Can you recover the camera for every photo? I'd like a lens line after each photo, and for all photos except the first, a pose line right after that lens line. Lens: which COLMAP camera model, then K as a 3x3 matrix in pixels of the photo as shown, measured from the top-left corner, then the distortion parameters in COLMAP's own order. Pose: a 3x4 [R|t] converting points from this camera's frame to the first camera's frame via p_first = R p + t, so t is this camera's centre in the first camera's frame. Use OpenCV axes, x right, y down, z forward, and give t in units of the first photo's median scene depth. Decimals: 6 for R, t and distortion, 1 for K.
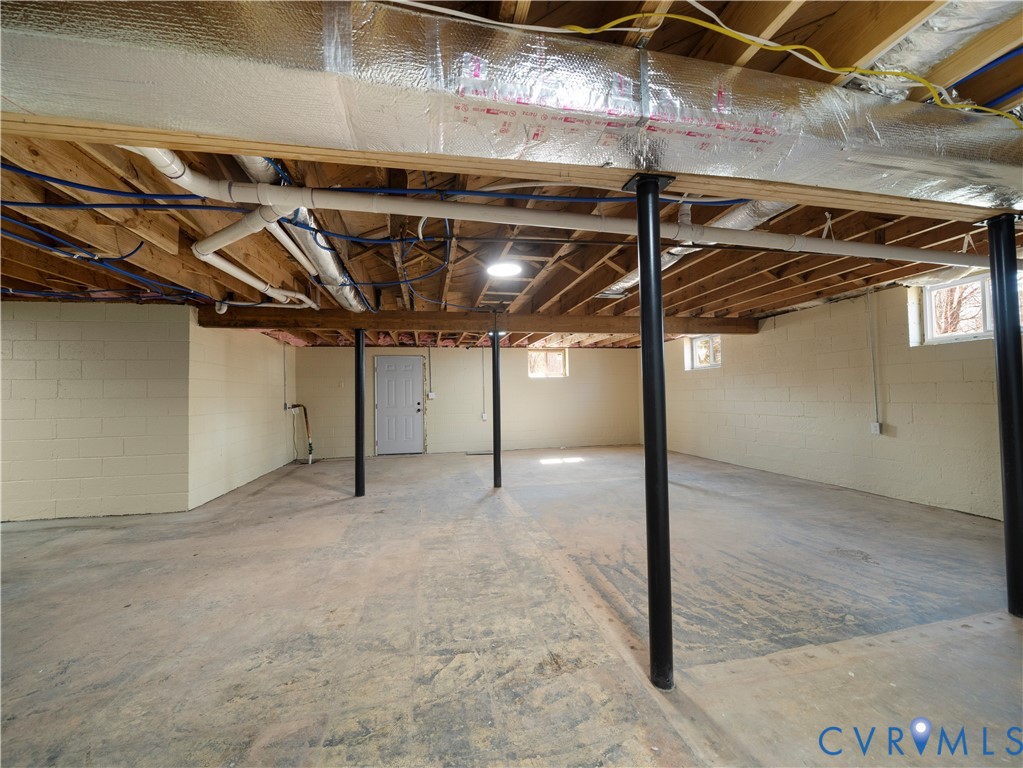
lens RADIAL K [[392.1, 0, 509.0], [0, 392.1, 384.6], [0, 0, 1]] dist [-0.002659, -0.000661]
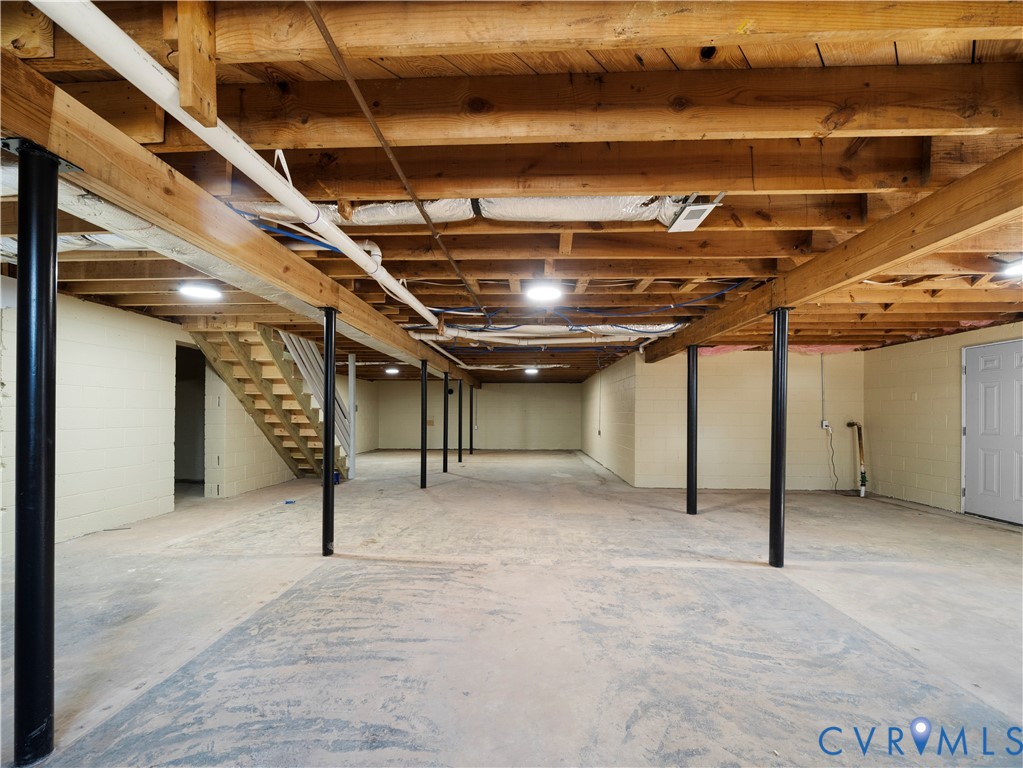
lens RADIAL K [[392.1, 0, 505.7], [0, 392.1, 414.6], [0, 0, 1]] dist [-0.002659, -0.000661]
pose [[-0.231436, 0.015293, -0.972730, 1.479894], [0.028147, 0.999563, 0.009018, 0.015897], [0.972443, -0.025292, -0.231766, 1.637041]]
